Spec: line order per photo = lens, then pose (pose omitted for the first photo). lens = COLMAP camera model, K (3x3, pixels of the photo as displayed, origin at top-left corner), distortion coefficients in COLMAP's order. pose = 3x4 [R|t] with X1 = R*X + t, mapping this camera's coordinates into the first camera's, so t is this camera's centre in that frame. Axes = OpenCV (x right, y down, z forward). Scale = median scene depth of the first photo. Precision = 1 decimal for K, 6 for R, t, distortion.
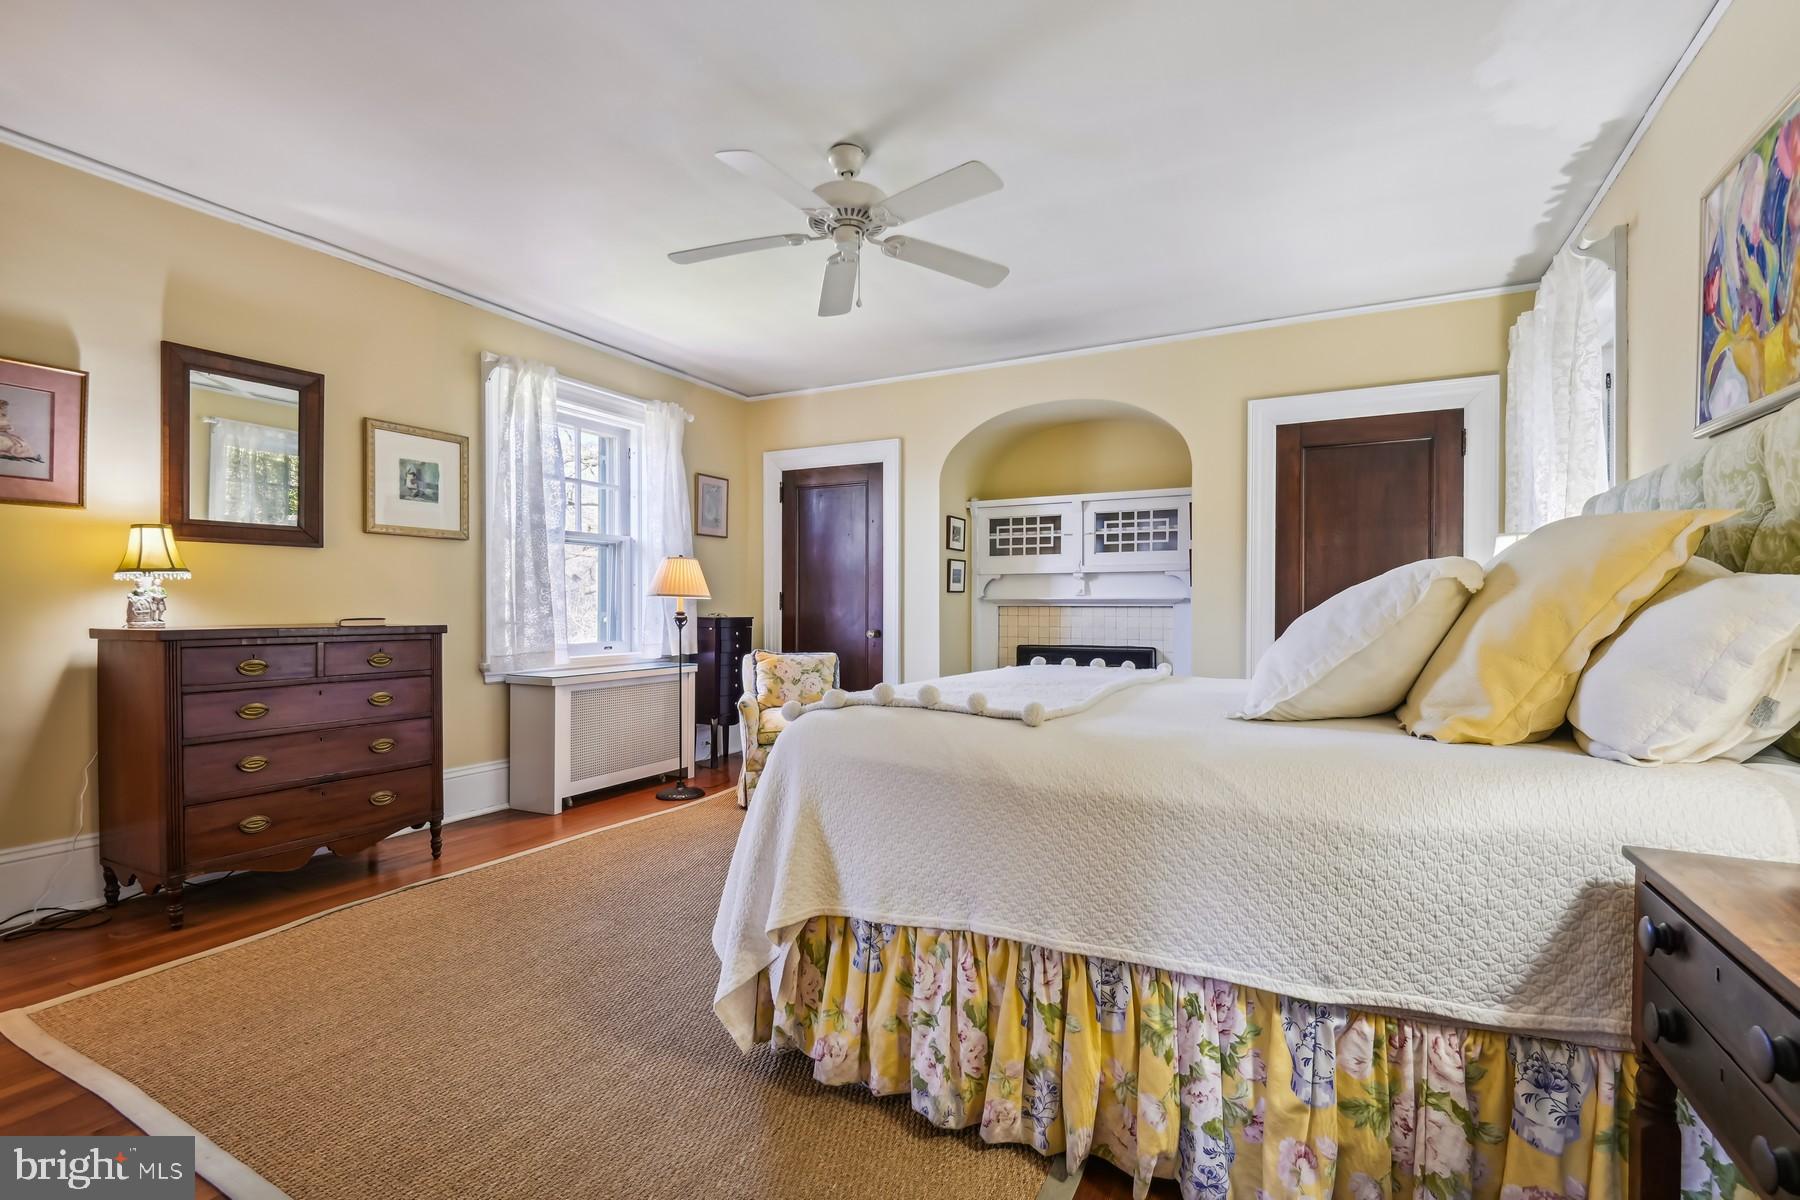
lens RADIAL K [[829.3, 0, 899.9], [0, 829.3, 606.6], [0, 0, 1]] dist [0.000560, -0.003448]
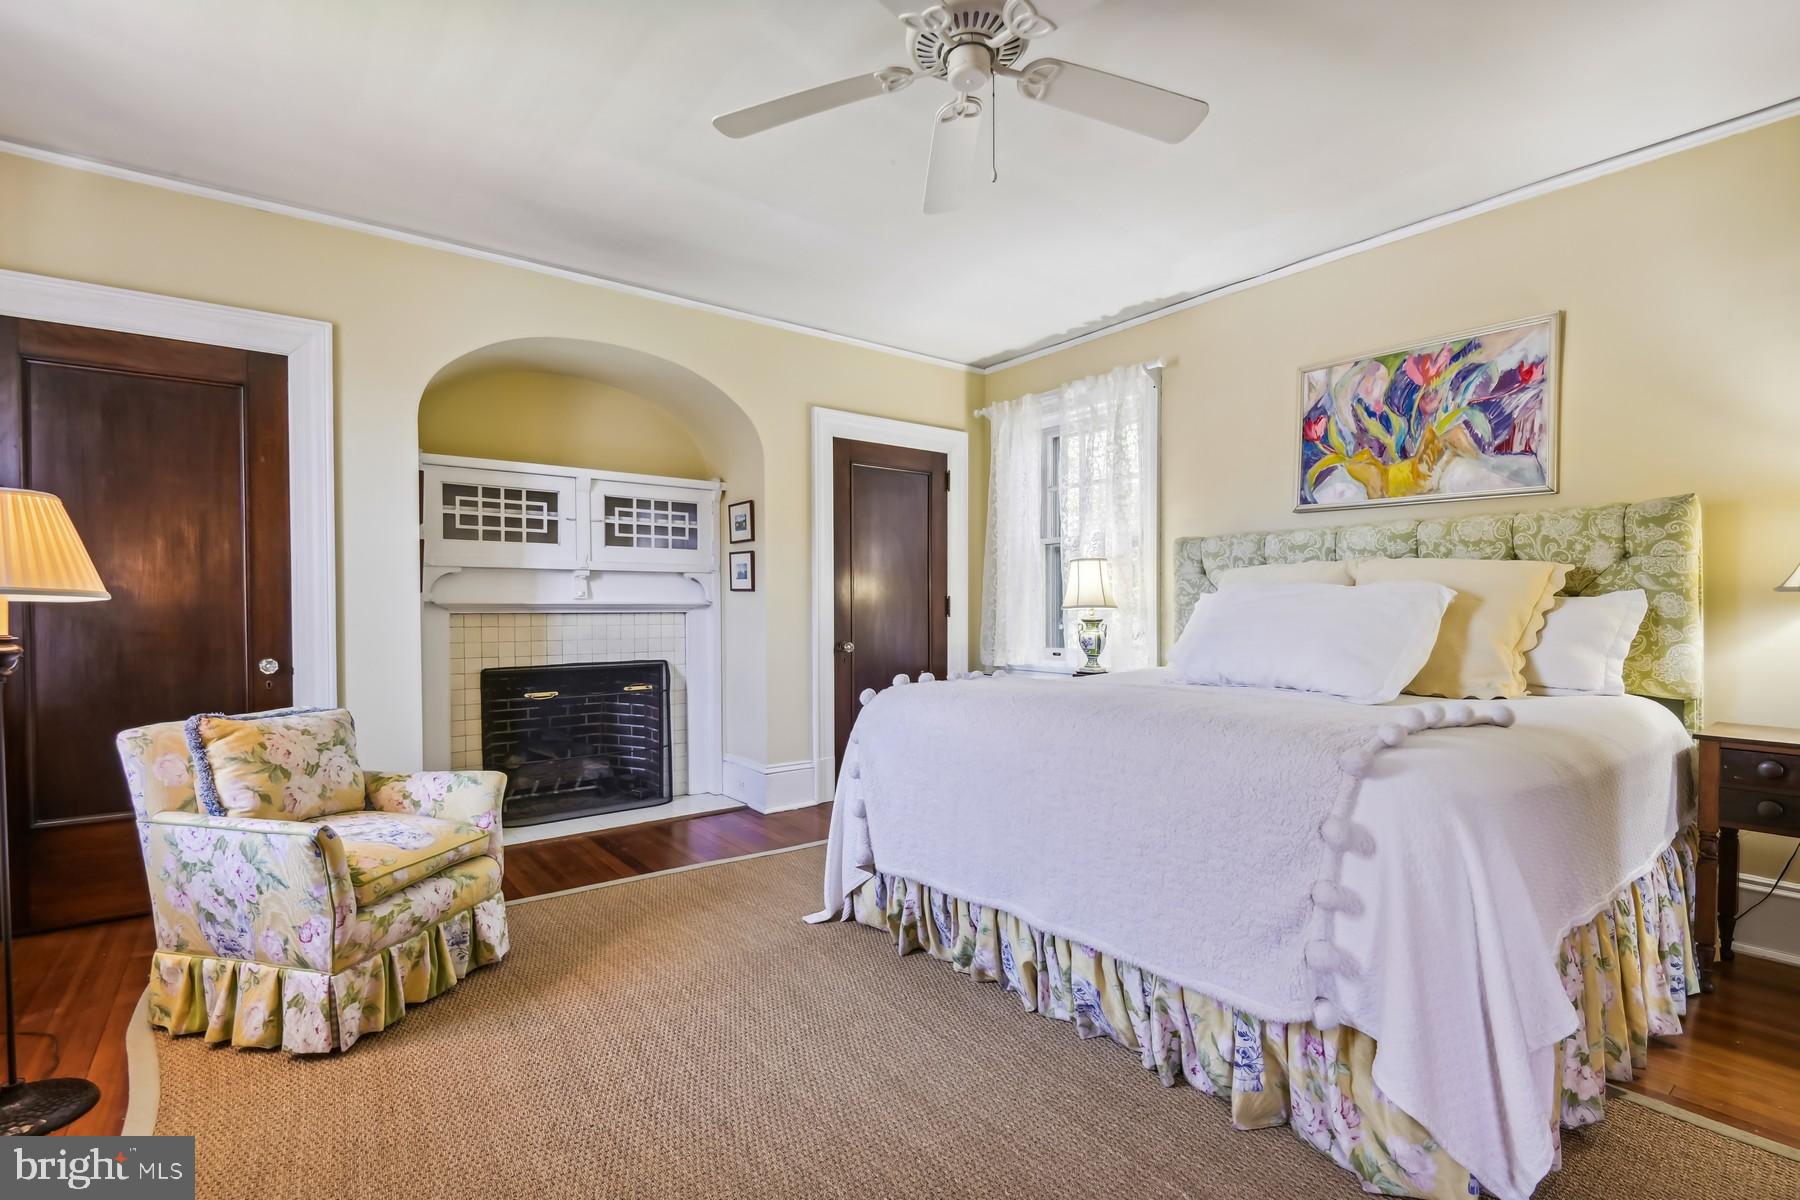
lens RADIAL K [[829.3, 0, 899.4], [0, 829.3, 602.2], [0, 0, 1]] dist [0.000560, -0.003448]
pose [[0.421266, 0.007262, 0.906908, -0.363037], [0.003034, 0.999951, -0.009416, -0.002538], [-0.906932, 0.006719, 0.421223, 0.407191]]
